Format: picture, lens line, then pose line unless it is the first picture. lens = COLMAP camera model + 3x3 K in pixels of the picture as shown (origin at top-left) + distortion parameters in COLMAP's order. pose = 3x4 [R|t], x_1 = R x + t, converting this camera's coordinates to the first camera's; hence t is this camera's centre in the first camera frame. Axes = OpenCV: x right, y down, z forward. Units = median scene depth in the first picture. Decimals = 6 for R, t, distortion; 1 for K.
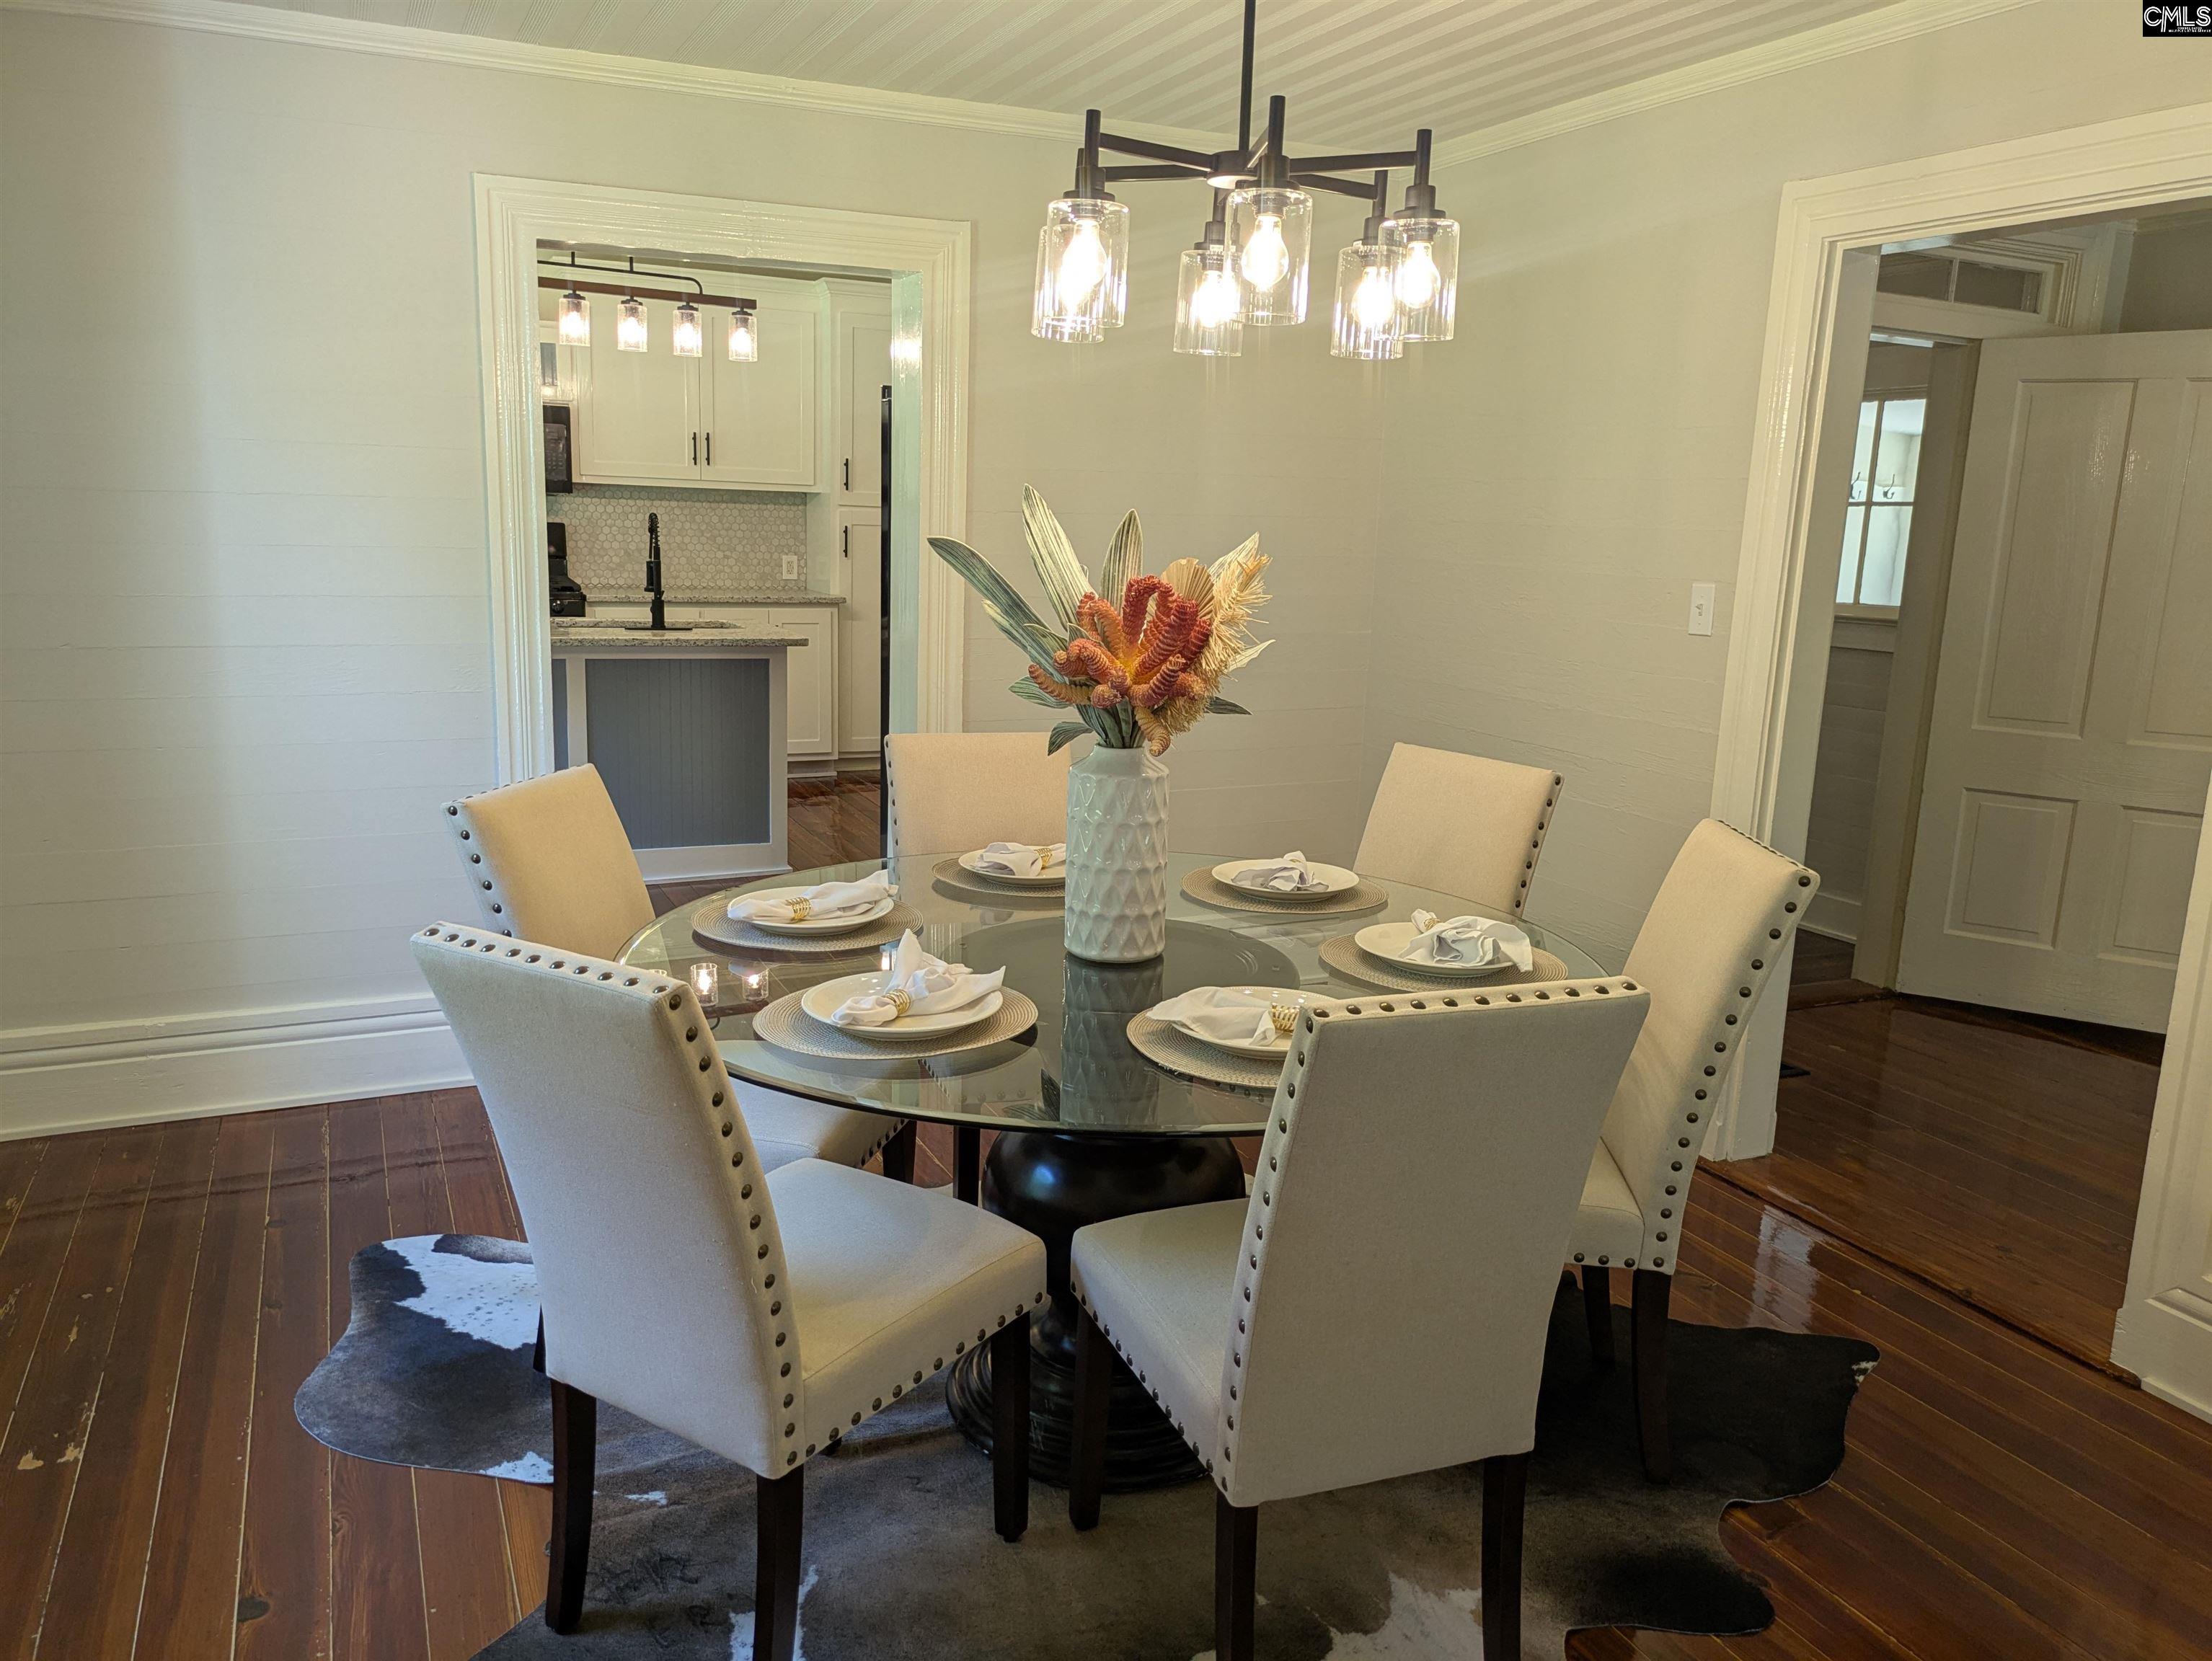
lens RADIAL K [[1655.5, 0, 1106.6], [0, 1655.5, 847.3], [0, 0, 1]] dist [0.056008, -0.051299]
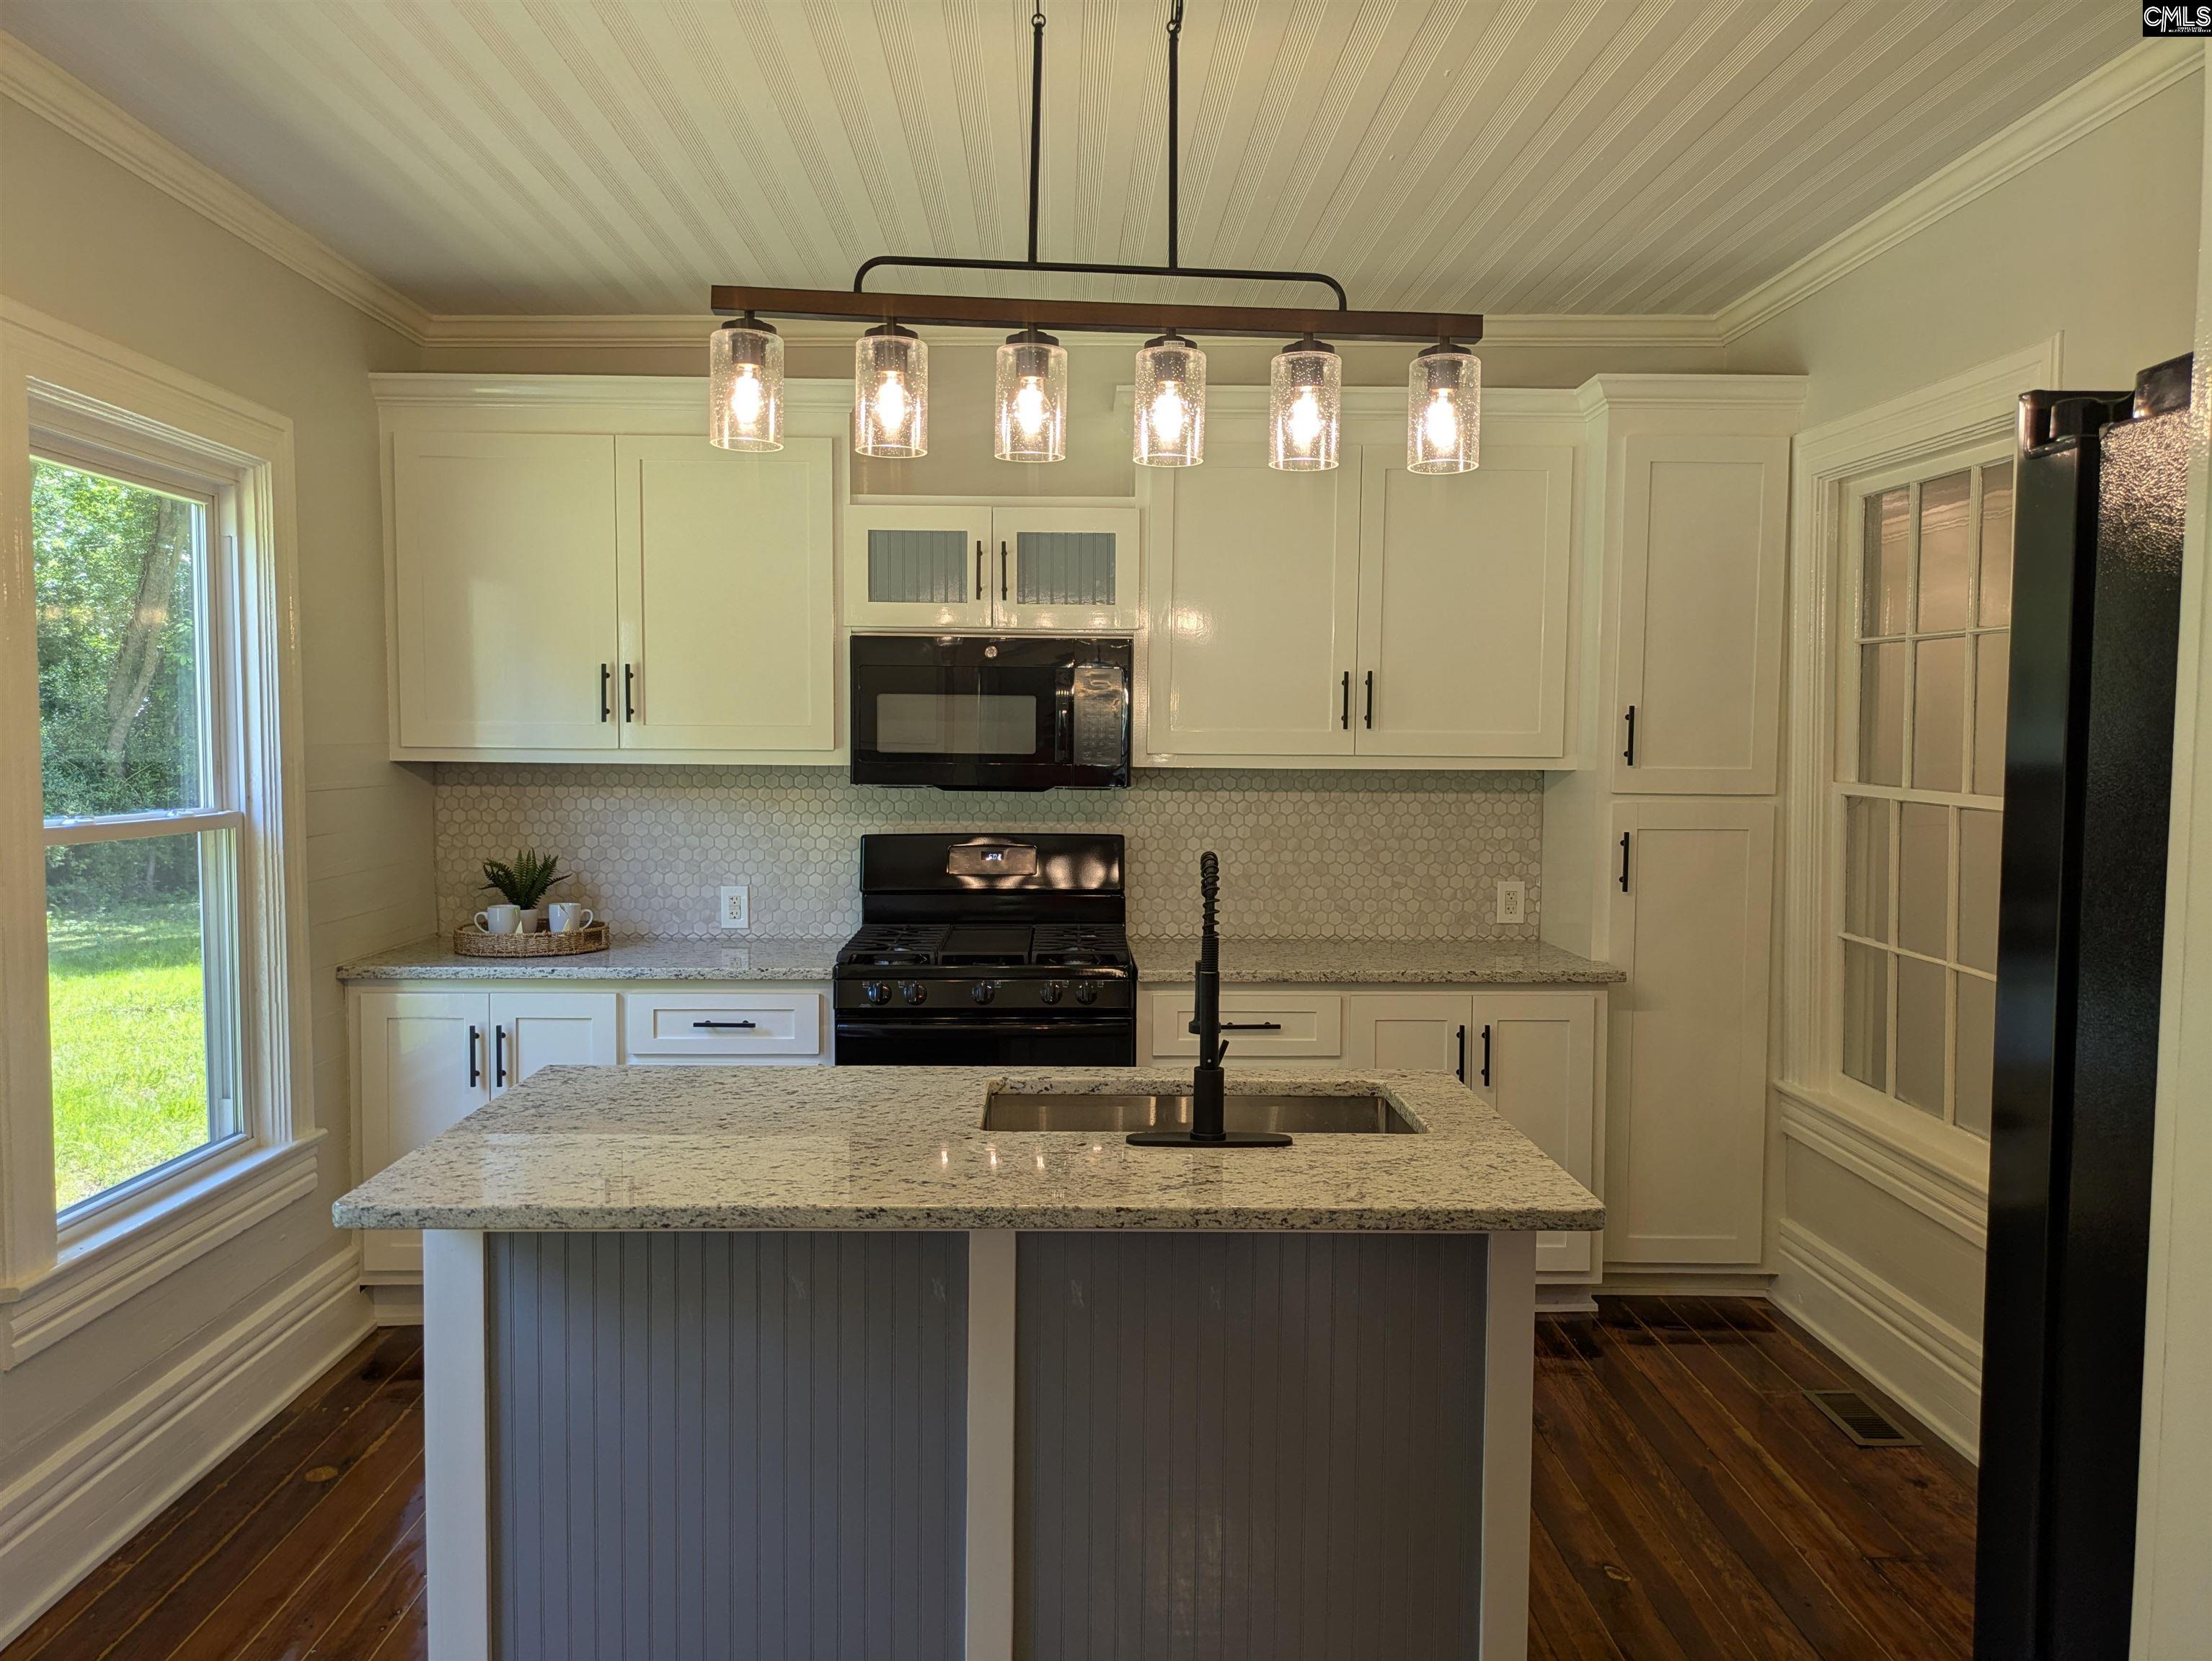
lens RADIAL K [[1655.5, 0, 1079.2], [0, 1655.5, 827.3], [0, 0, 1]] dist [0.056008, -0.051299]
pose [[0.913555, -0.008164, -0.406634, -0.101073], [-0.057968, 0.986978, -0.150047, -0.106426], [0.402564, 0.160648, 0.901185, 0.459201]]
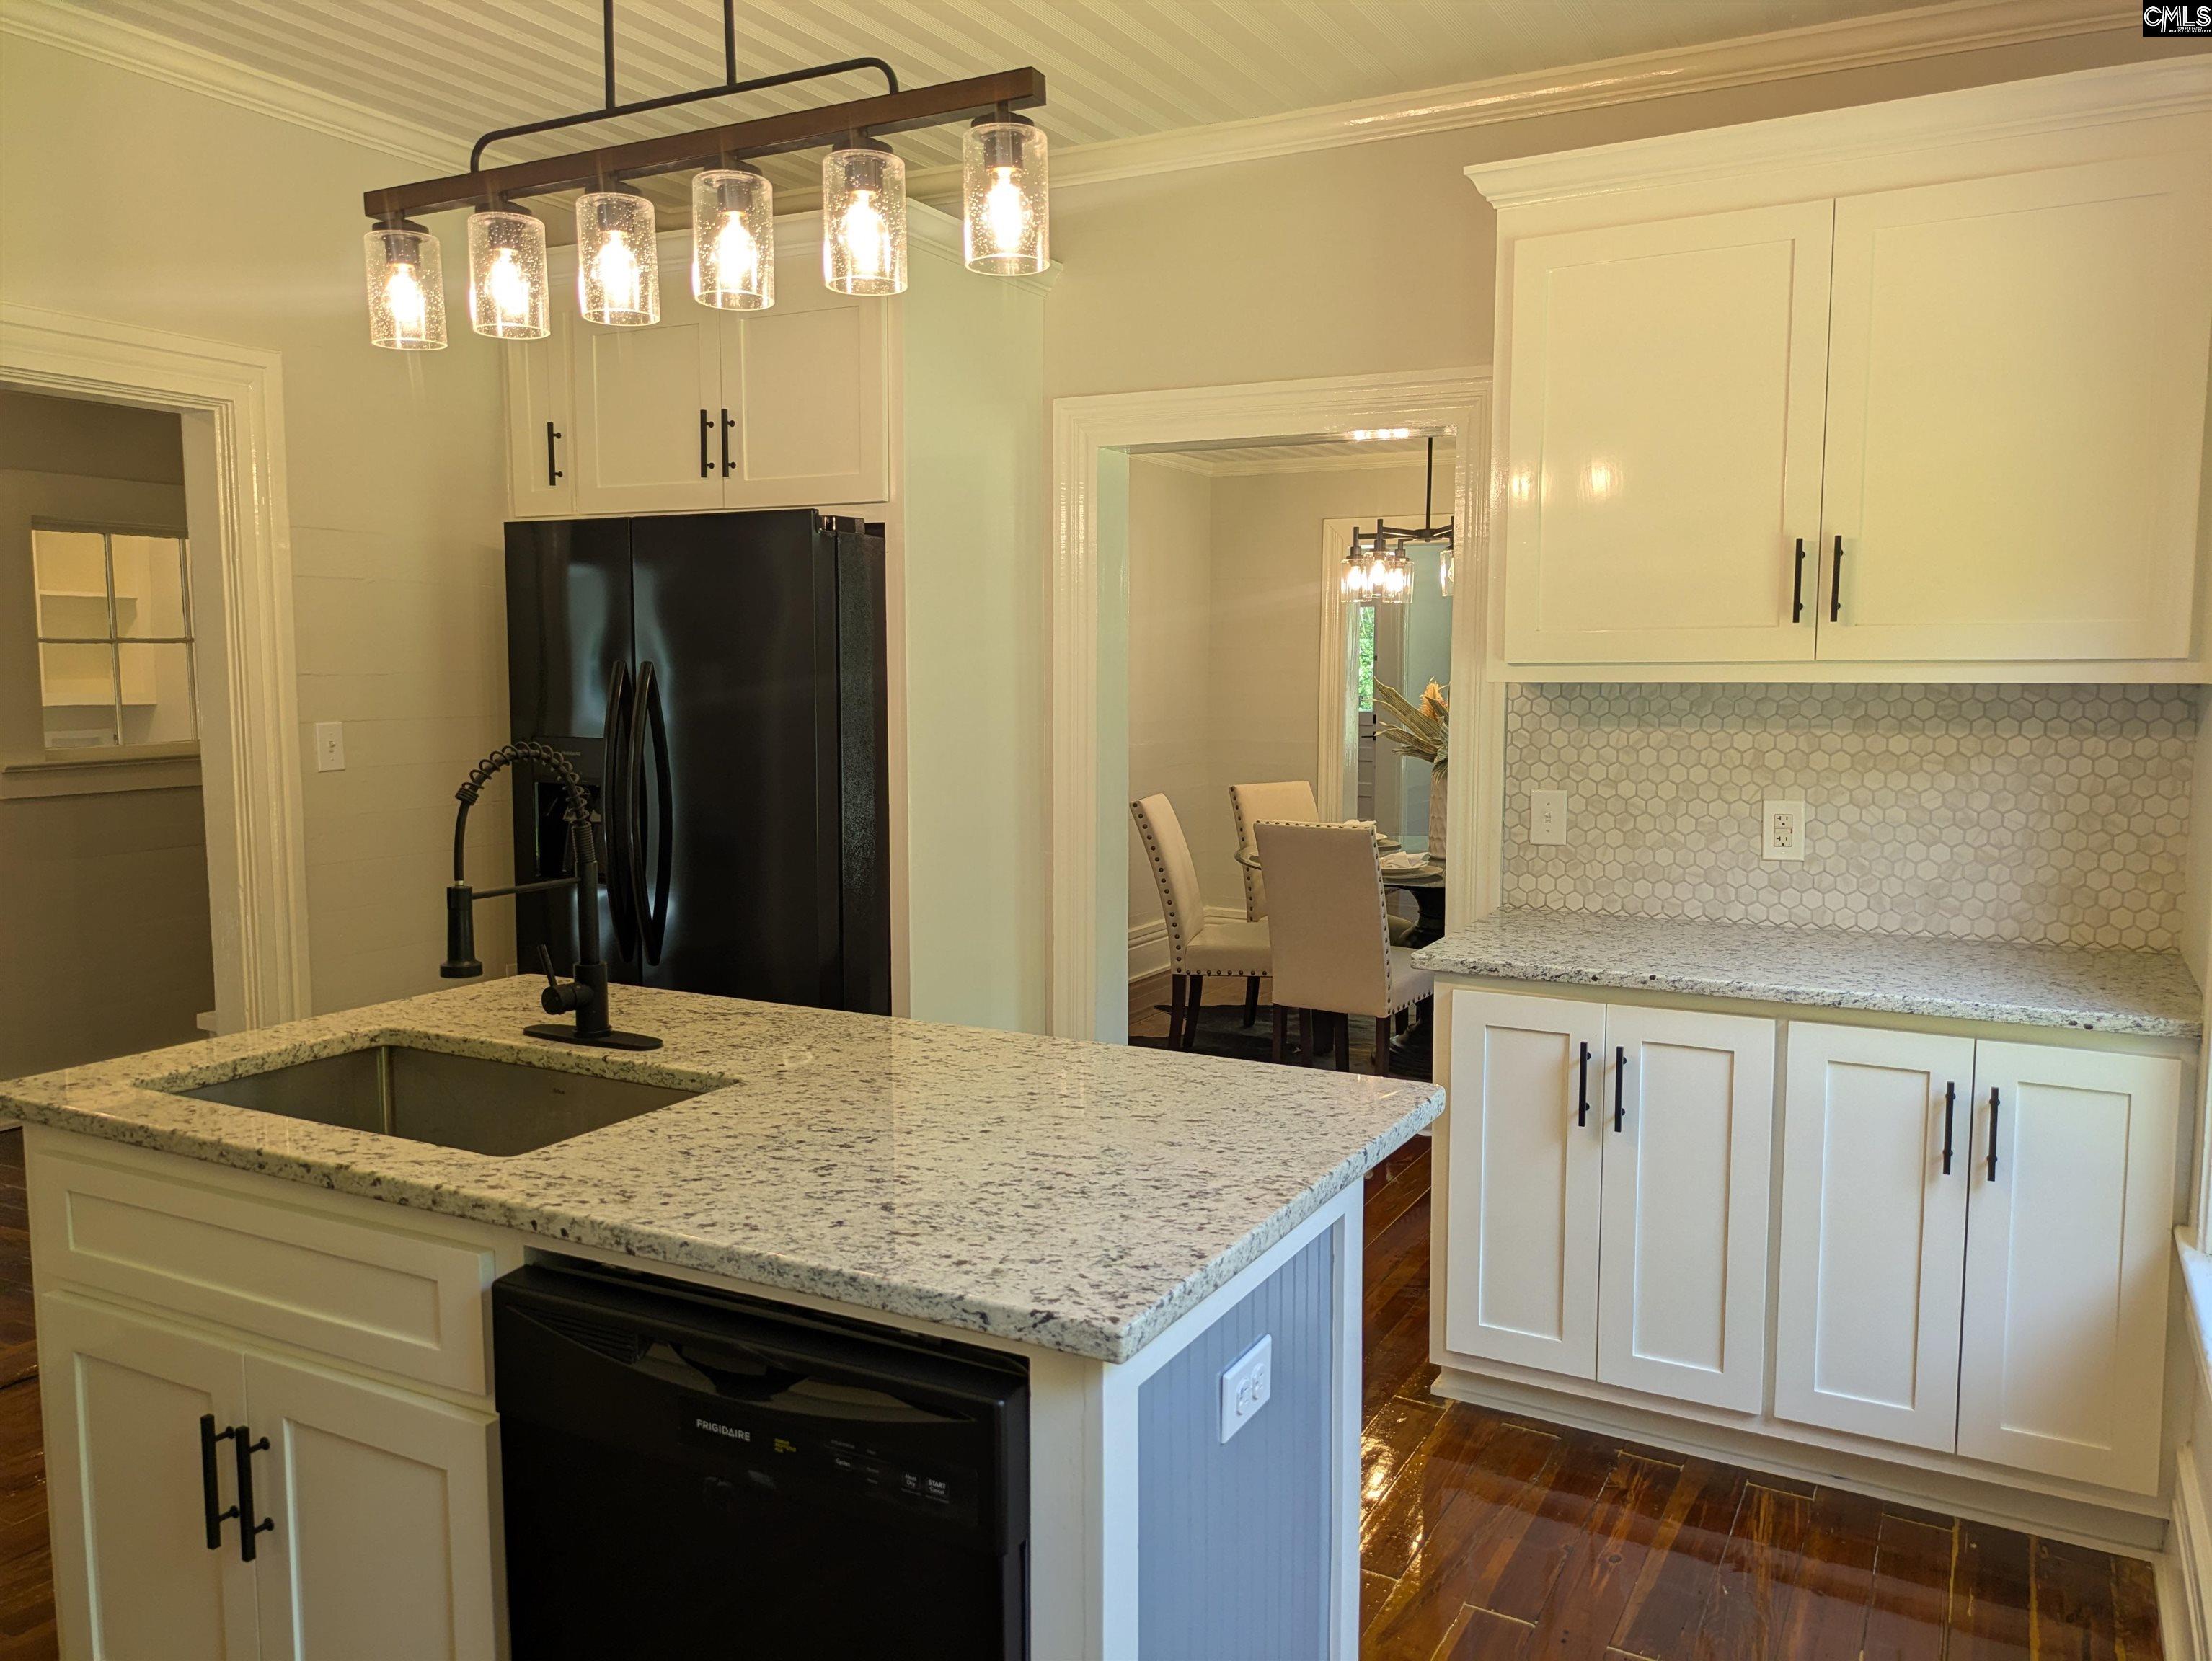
lens RADIAL K [[1655.5, 0, 1091.7], [0, 1655.5, 837.2], [0, 0, 1]] dist [0.056008, -0.051299]
pose [[-0.600724, -0.117448, 0.790782, -0.470463], [0.141987, 0.957750, 0.250108, -0.188352], [-0.786747, 0.262527, -0.558668, 0.824034]]
